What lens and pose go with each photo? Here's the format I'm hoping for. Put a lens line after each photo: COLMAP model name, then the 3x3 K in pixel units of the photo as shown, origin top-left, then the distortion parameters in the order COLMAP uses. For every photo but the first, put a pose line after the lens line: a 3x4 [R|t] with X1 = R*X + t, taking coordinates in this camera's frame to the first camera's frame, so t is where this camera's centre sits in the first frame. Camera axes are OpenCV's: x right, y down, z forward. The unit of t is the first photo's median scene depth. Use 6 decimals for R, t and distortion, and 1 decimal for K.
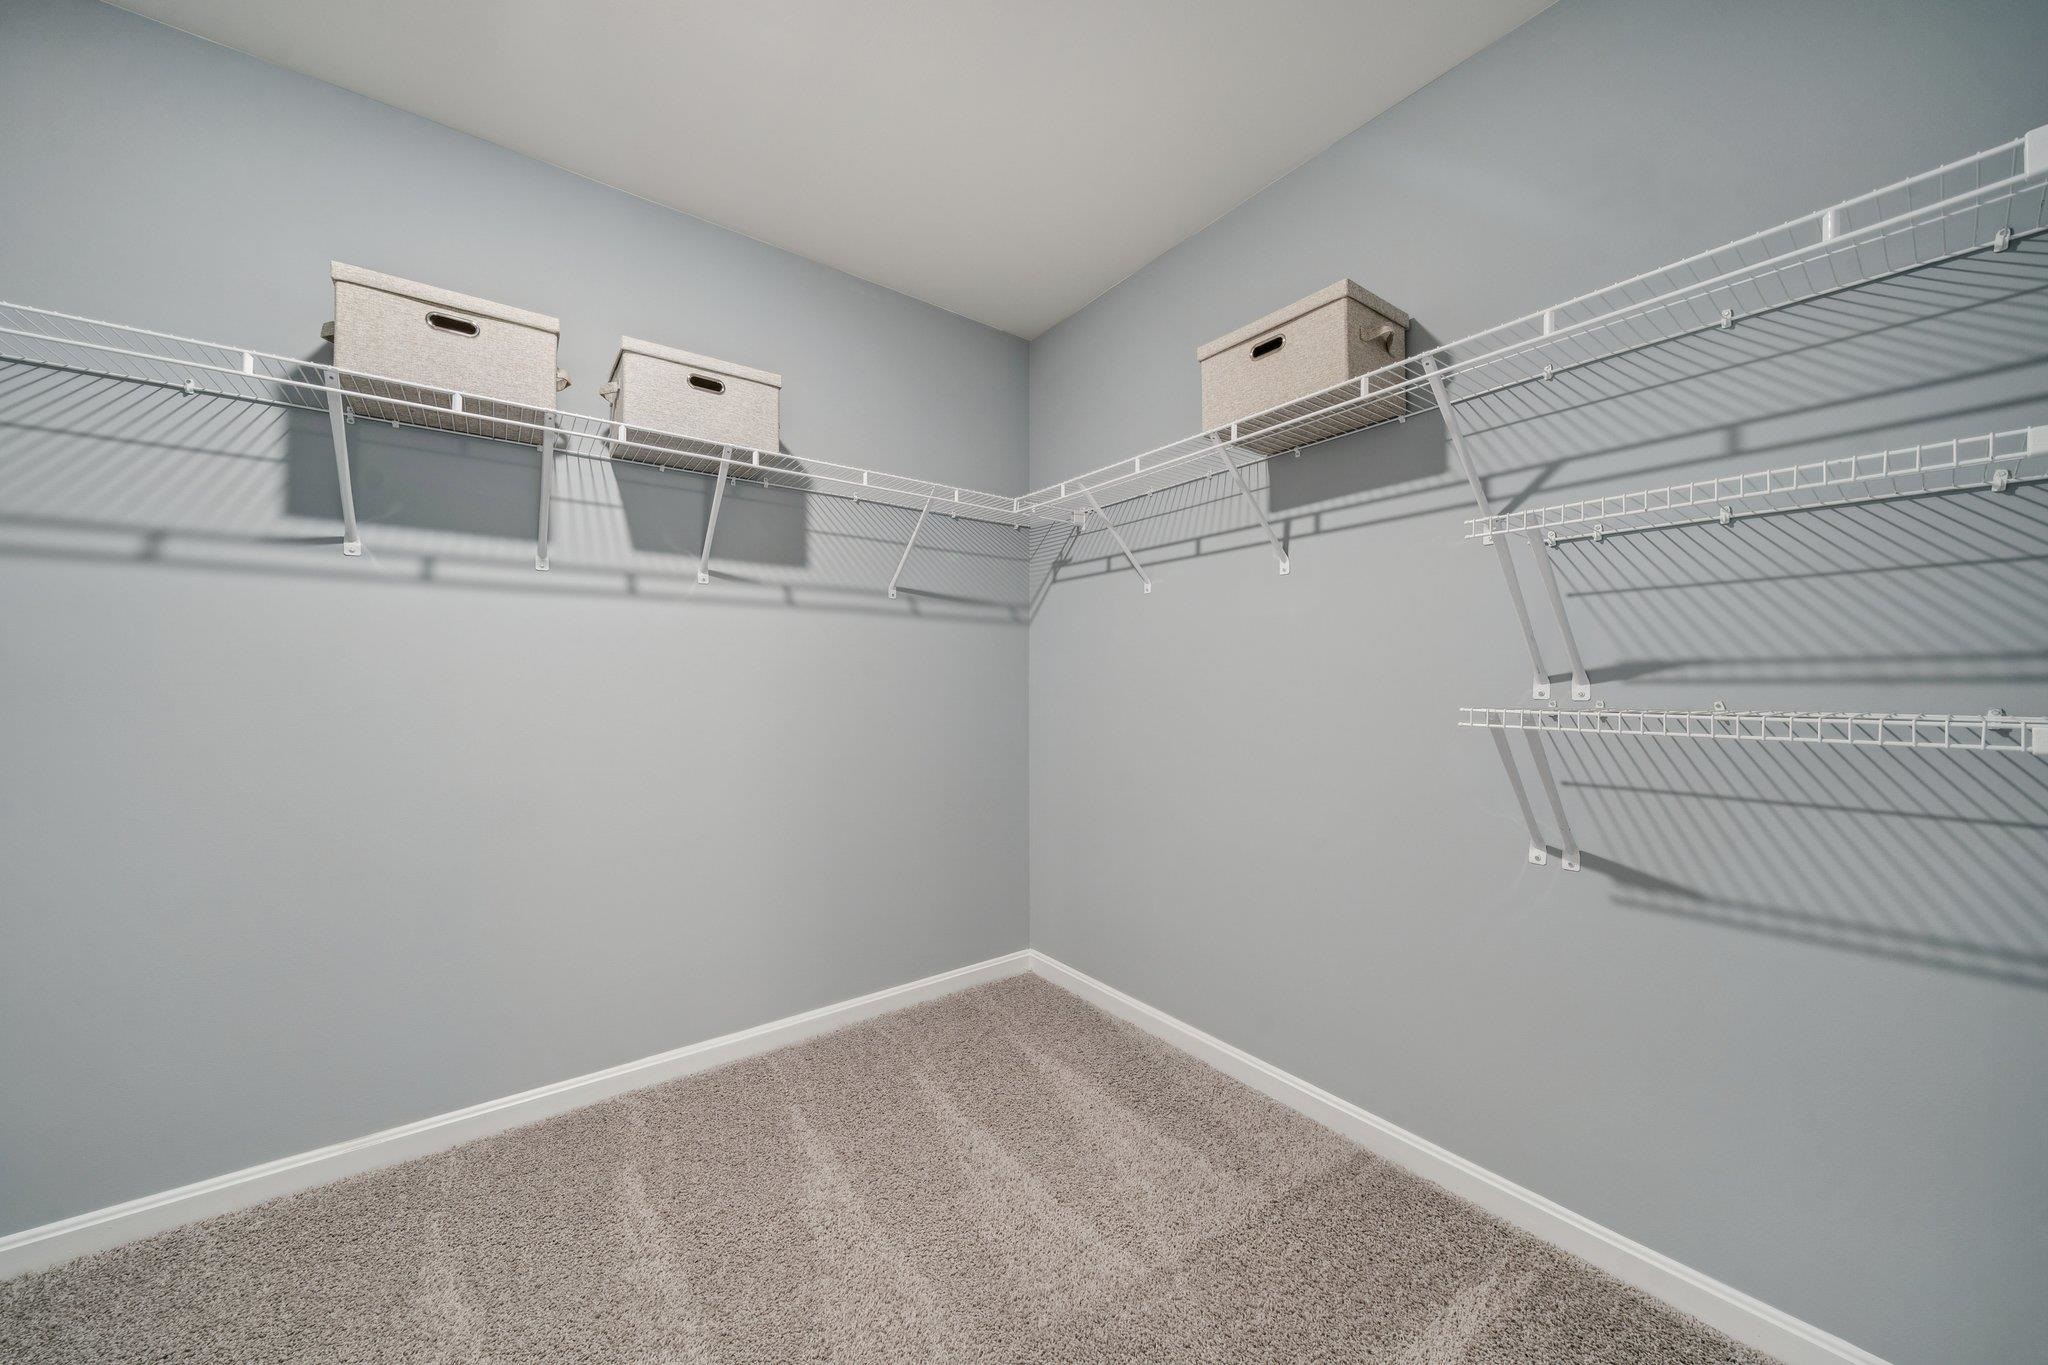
lens RADIAL K [[706.3, 0, 1020.3], [0, 706.3, 683.6], [0, 0, 1]] dist [-0.001039, -0.000211]
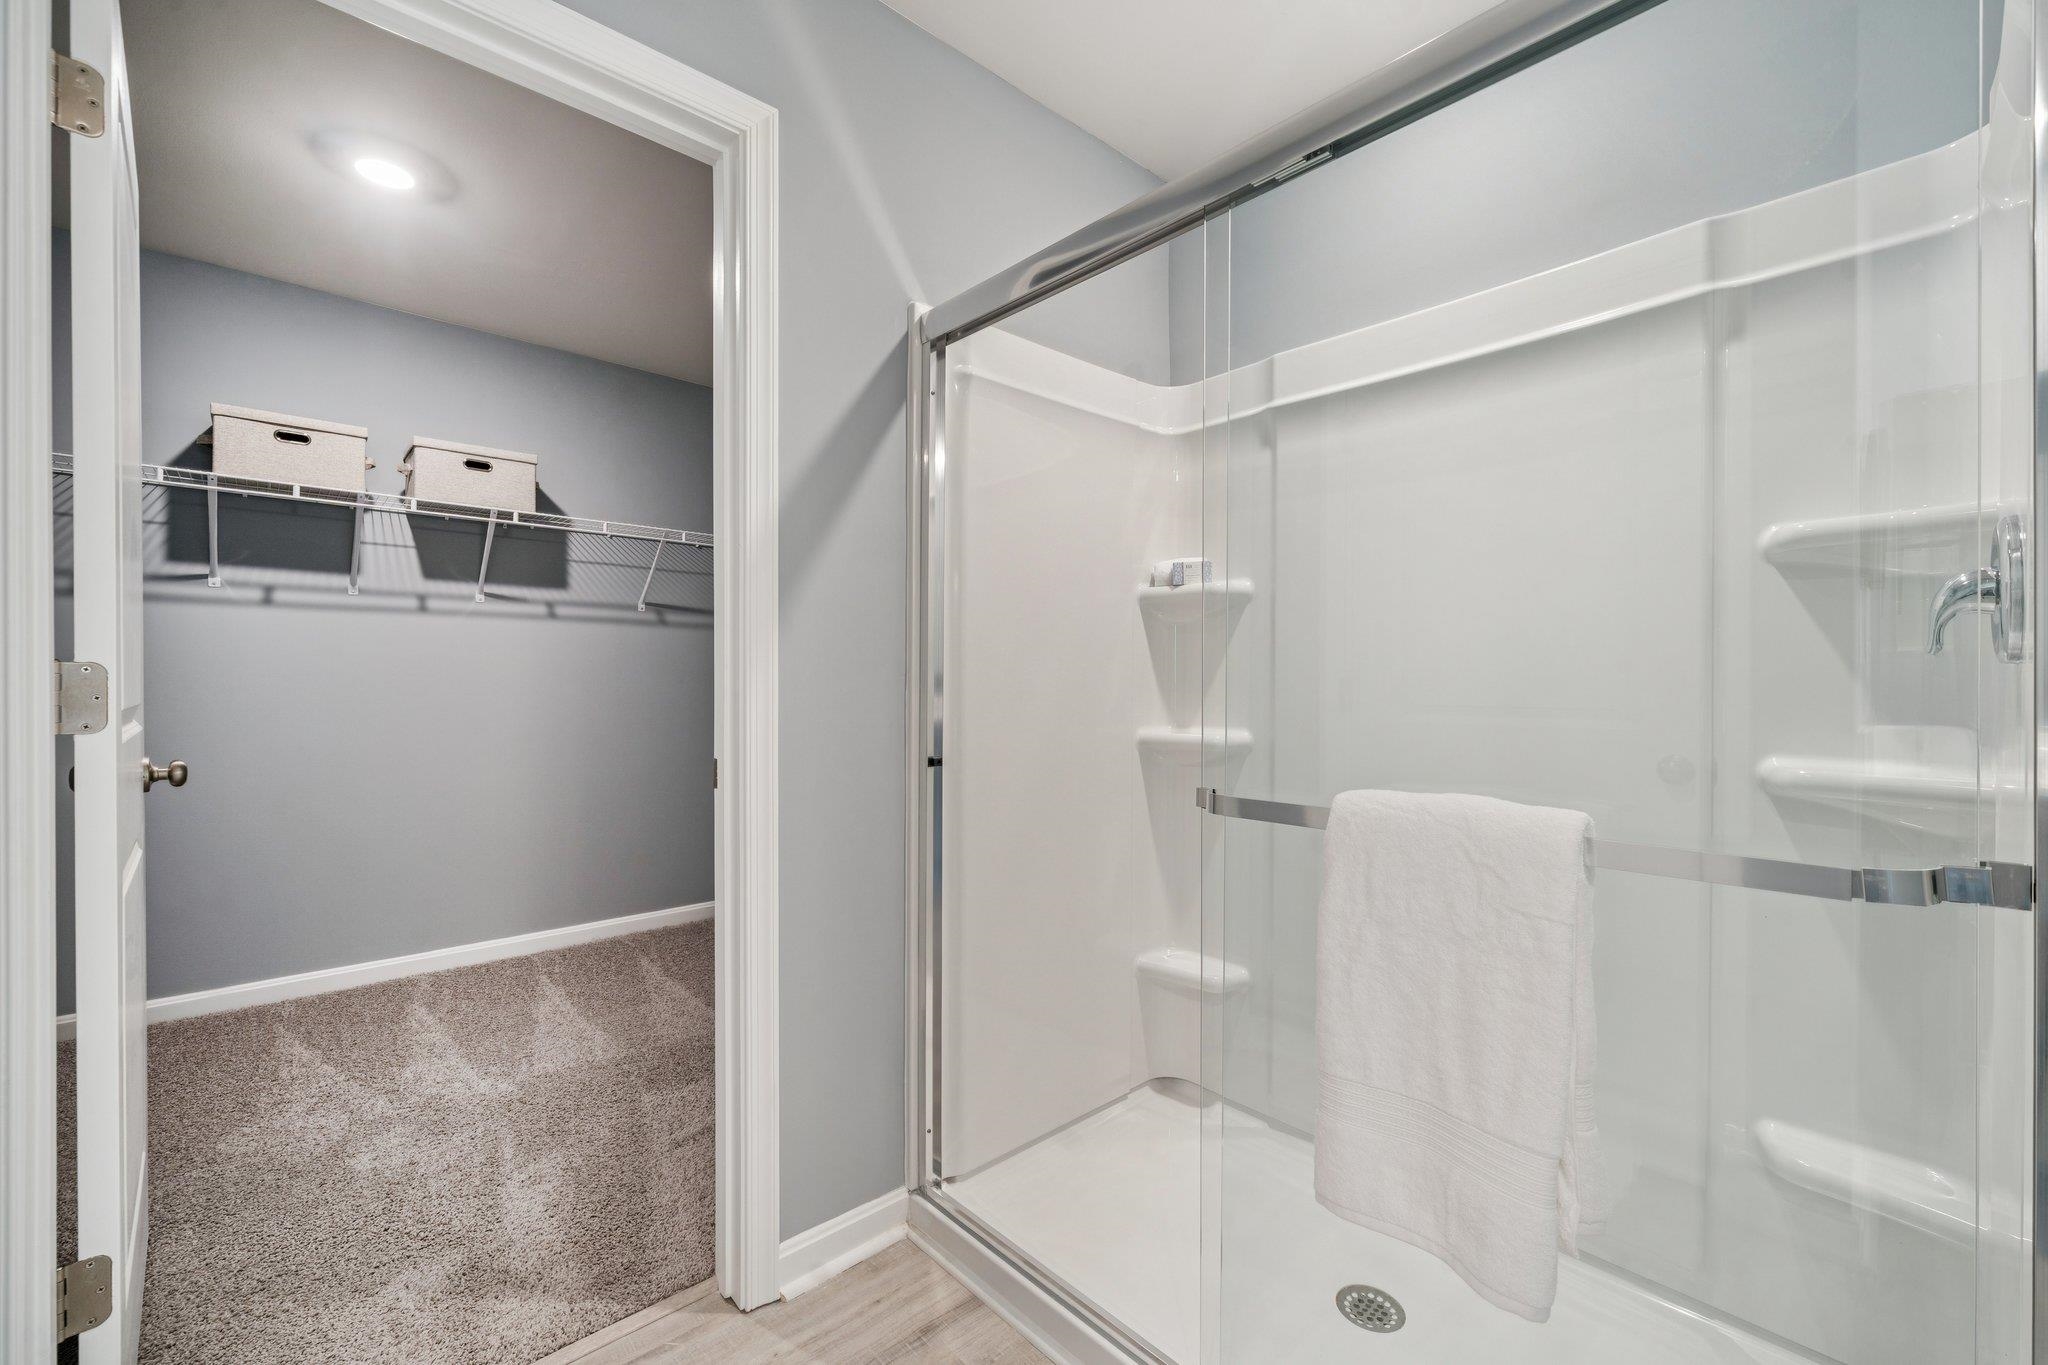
lens RADIAL K [[846.4, 0, 1026.7], [0, 846.4, 683.9], [0, 0, 1]] dist [0.000819, 0.000570]
pose [[0.995093, 0.007517, 0.098655, 0.484747], [-0.008447, 0.999924, 0.009006, -0.010694], [-0.098579, -0.009795, 0.995081, -0.800586]]
